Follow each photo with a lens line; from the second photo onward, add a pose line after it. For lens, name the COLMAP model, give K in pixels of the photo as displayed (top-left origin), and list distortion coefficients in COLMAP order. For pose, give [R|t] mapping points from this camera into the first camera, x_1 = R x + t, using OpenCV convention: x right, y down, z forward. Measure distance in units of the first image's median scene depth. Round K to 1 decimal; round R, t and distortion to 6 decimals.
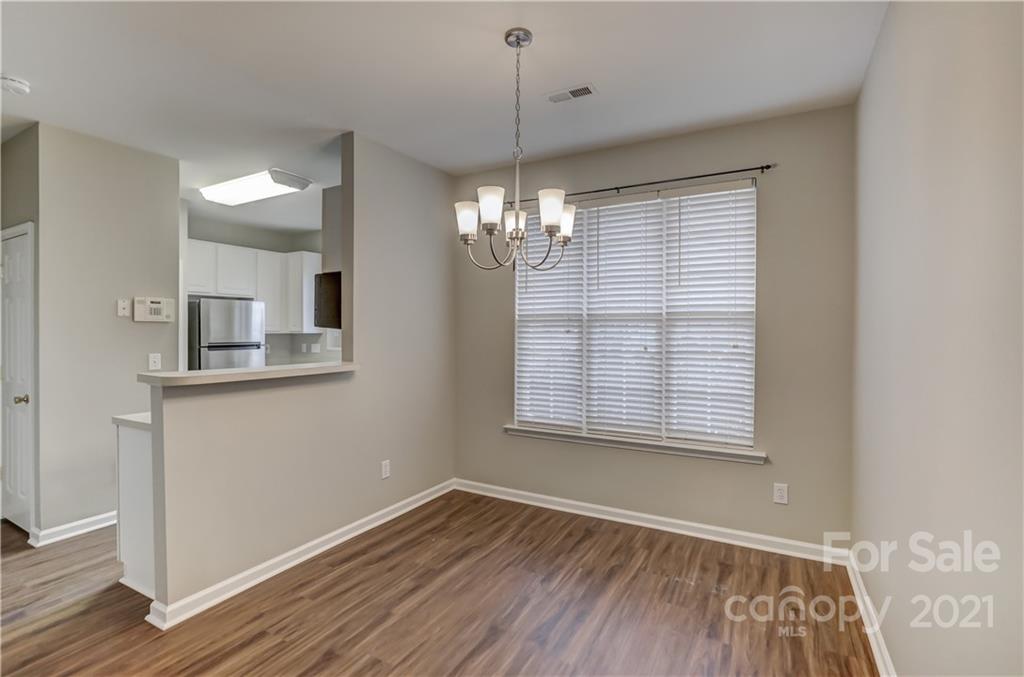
lens RADIAL K [[471.8, 0, 512.5], [0, 471.8, 327.8], [0, 0, 1]] dist [-0.032027, 0.011836]
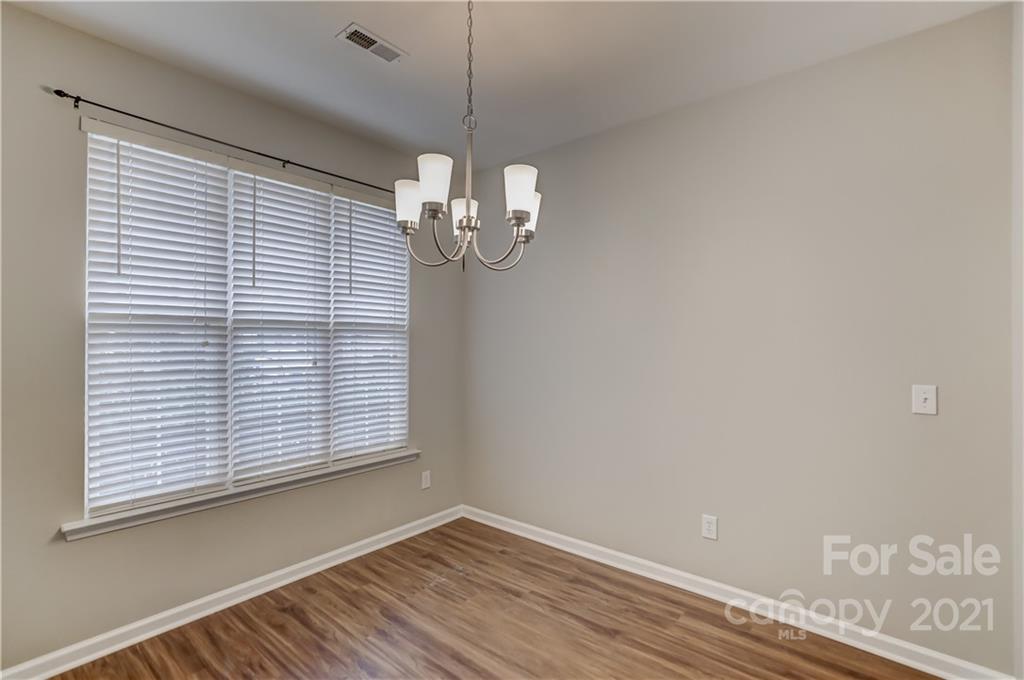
lens RADIAL K [[471.8, 0, 512.5], [0, 471.8, 329.3], [0, 0, 1]] dist [-0.032027, 0.011836]
pose [[0.194136, 0.021036, 0.980749, -0.576928], [-0.005660, 0.999777, -0.020324, -0.002402], [-0.980958, -0.001606, 0.194212, 0.571979]]
